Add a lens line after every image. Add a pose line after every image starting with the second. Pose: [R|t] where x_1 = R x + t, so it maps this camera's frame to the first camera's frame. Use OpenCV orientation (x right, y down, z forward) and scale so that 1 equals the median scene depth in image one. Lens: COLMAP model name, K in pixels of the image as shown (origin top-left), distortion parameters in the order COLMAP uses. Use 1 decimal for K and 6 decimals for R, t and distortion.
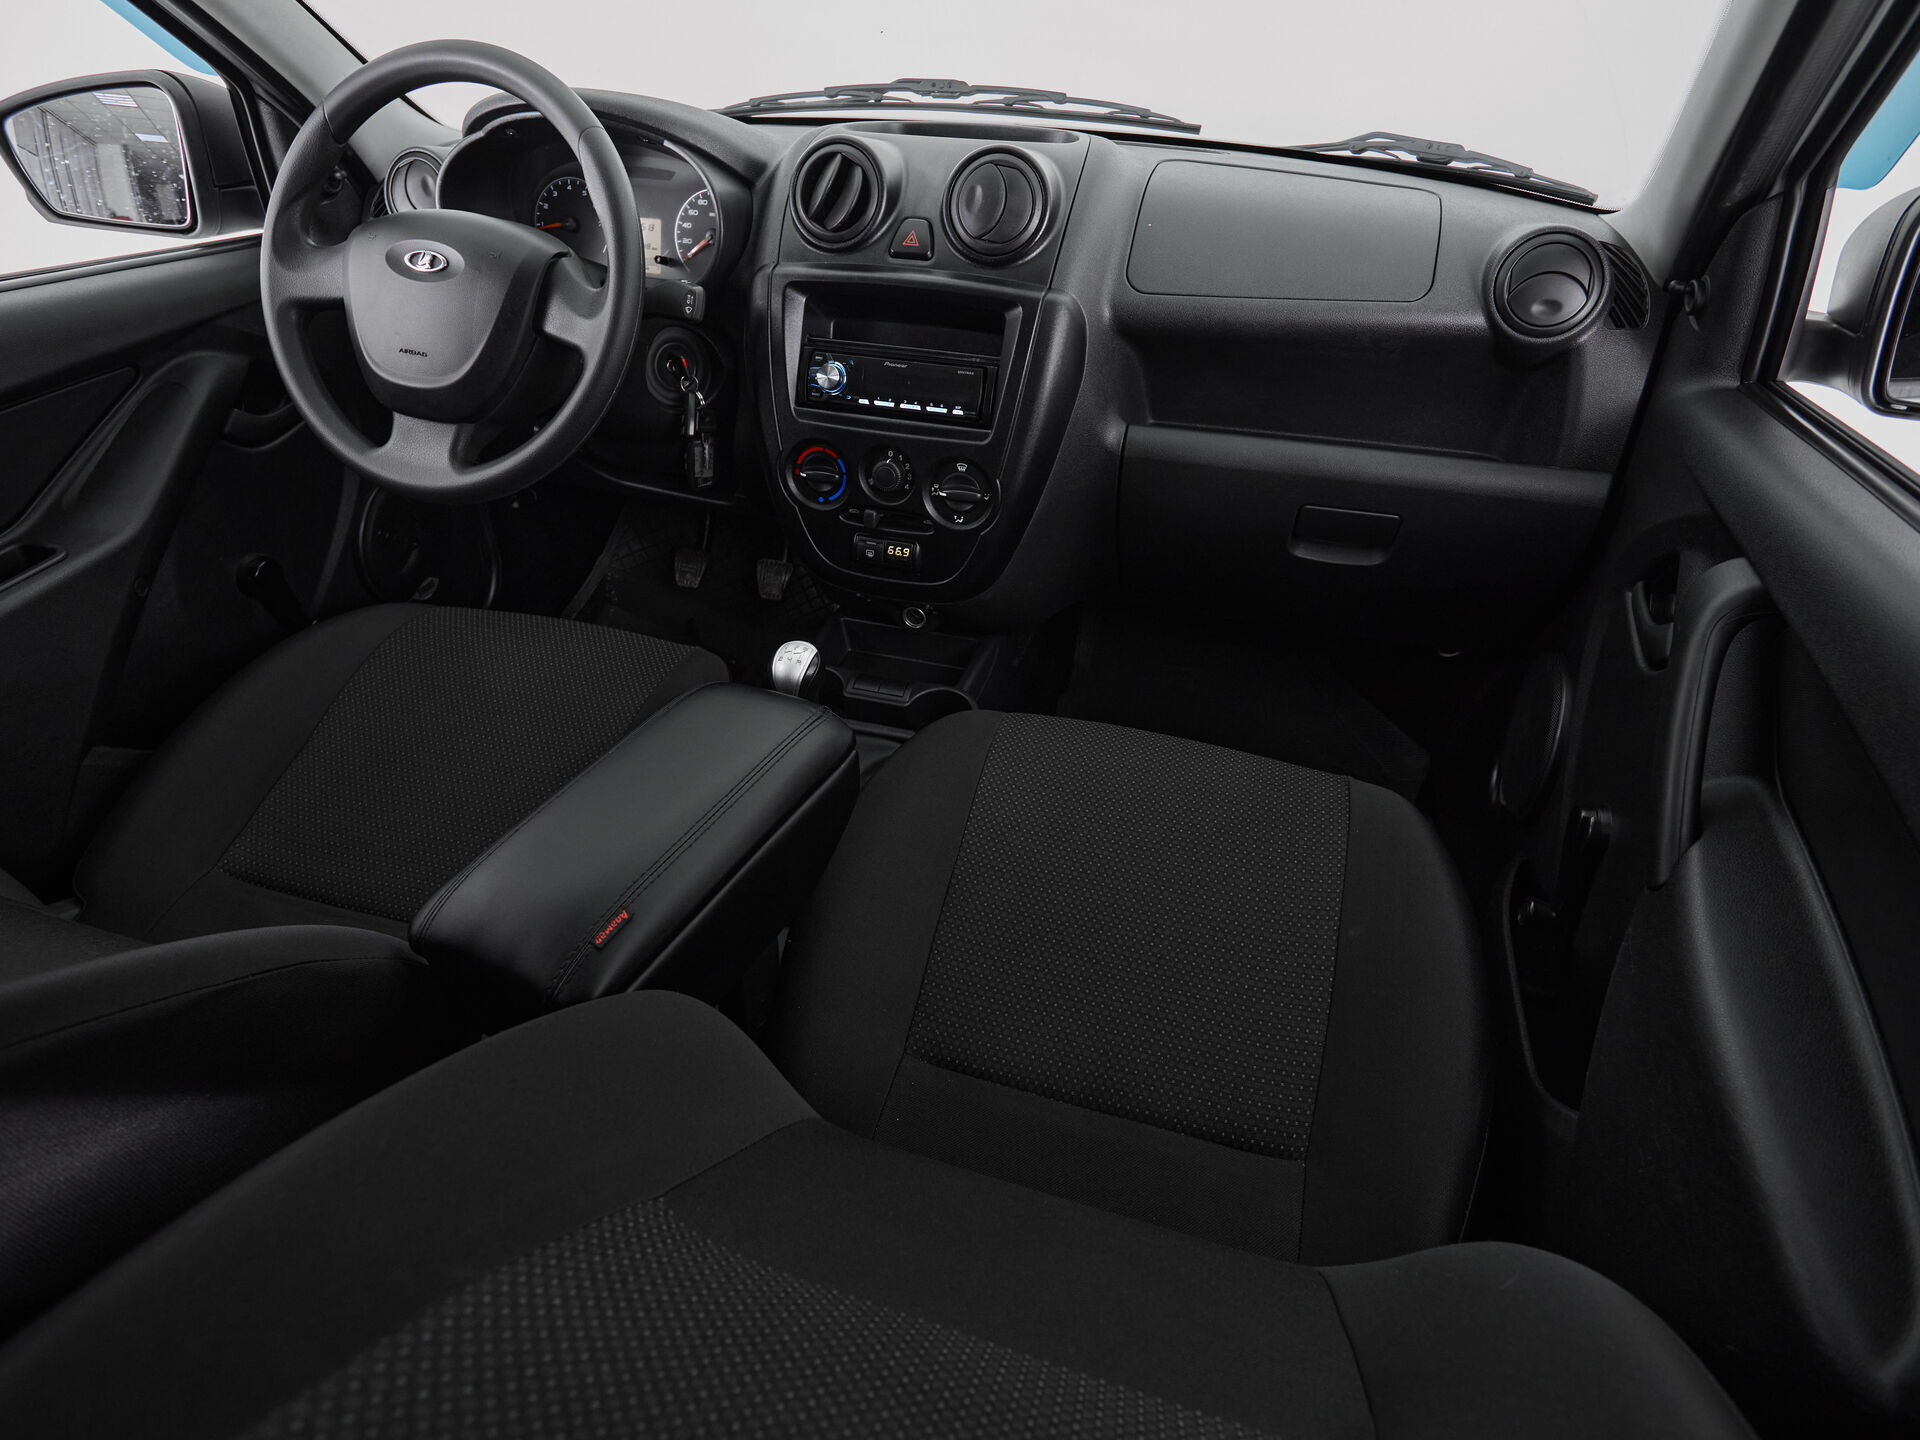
lens RADIAL K [[1048.6, 0, 959.5], [0, 1048.6, 711.5], [0, 0, 1]] dist [-0.000244, 0.000003]
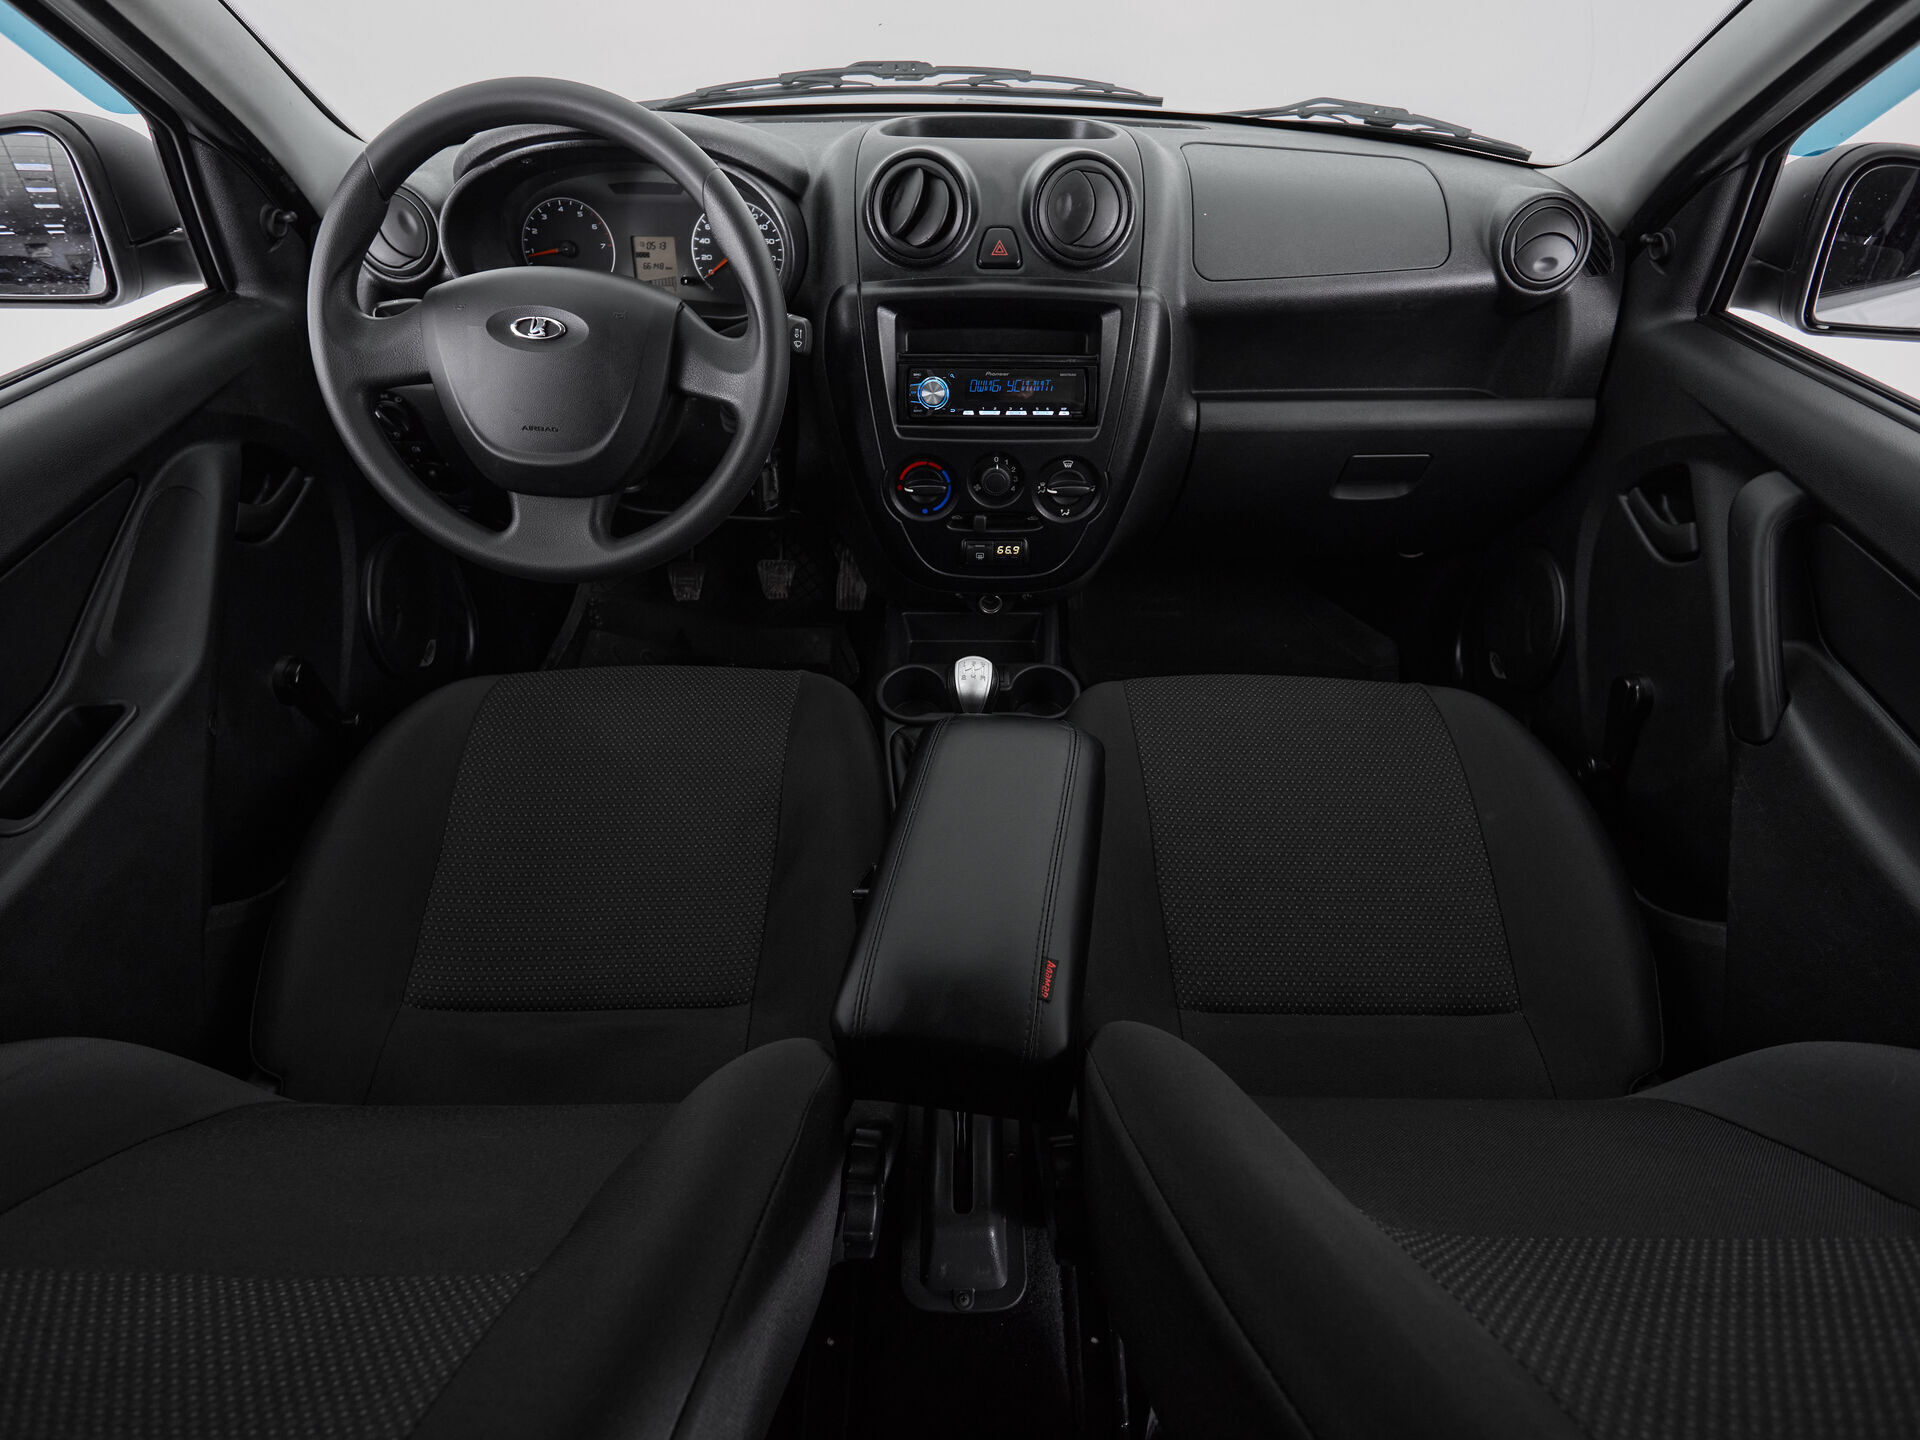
lens RADIAL K [[1003.2, 0, 966.9], [0, 1003.2, 708.1], [0, 0, 1]] dist [0.000749, -0.001256]
pose [[0.957171, -0.191050, 0.217542, -0.354383], [0.171328, 0.979458, 0.106347, -0.114397], [-0.233391, -0.064521, 0.970240, 0.026144]]
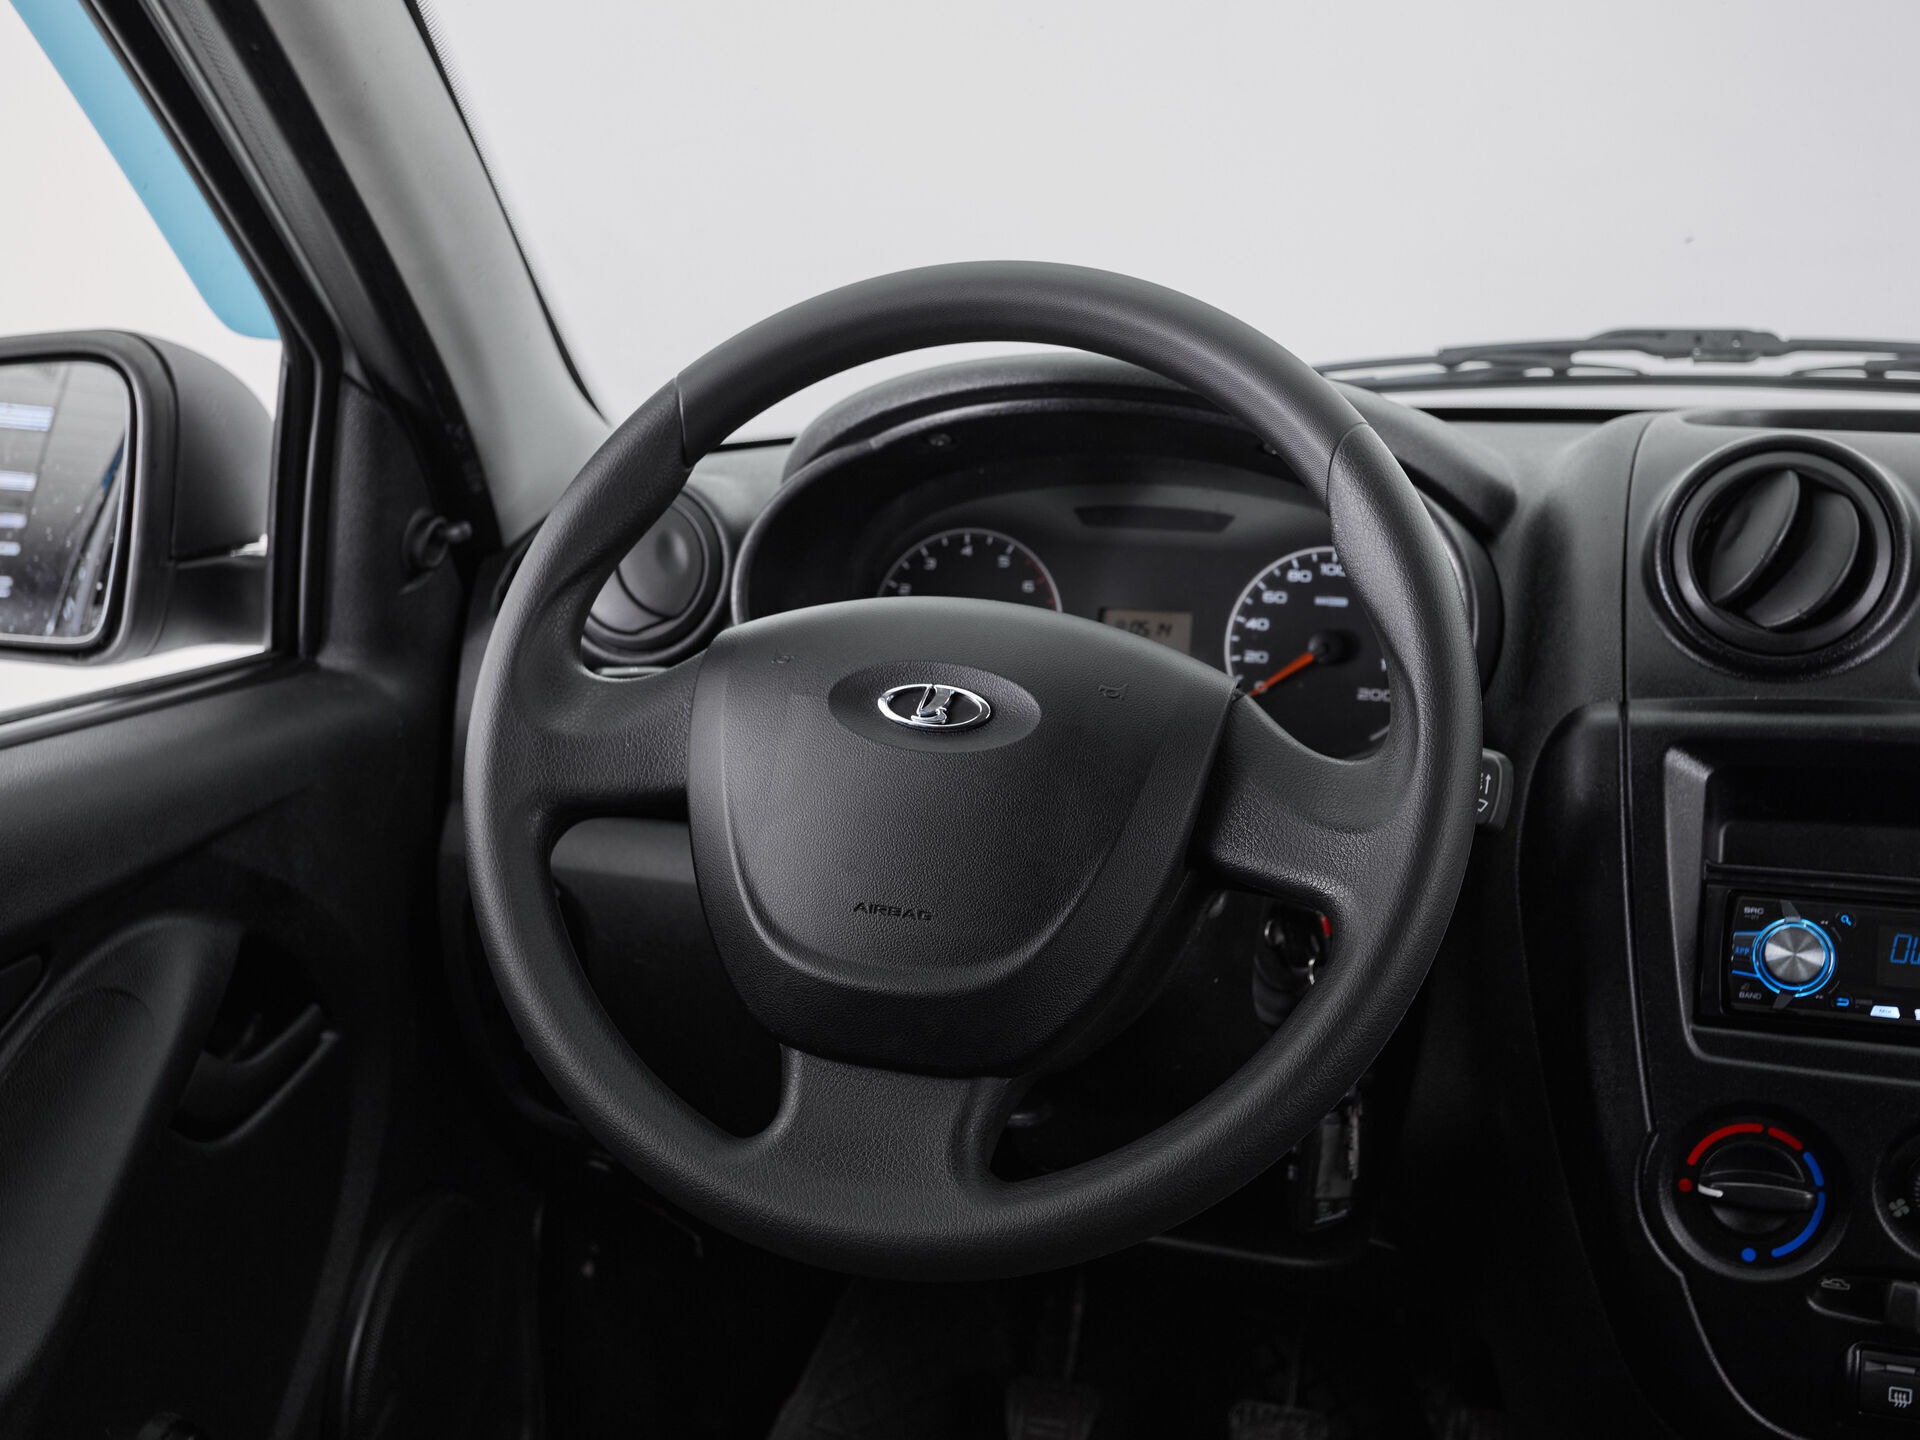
lens RADIAL K [[2542.5, 0, 960.0], [0, 2542.5, 720.0], [0, 0, 1]] dist [0.036906, 0.062929]
pose [[0.999900, -0.013490, 0.004174, -0.441820], [0.014057, 0.922917, -0.384742, -0.023633], [0.001338, 0.384762, 0.923015, 0.041948]]
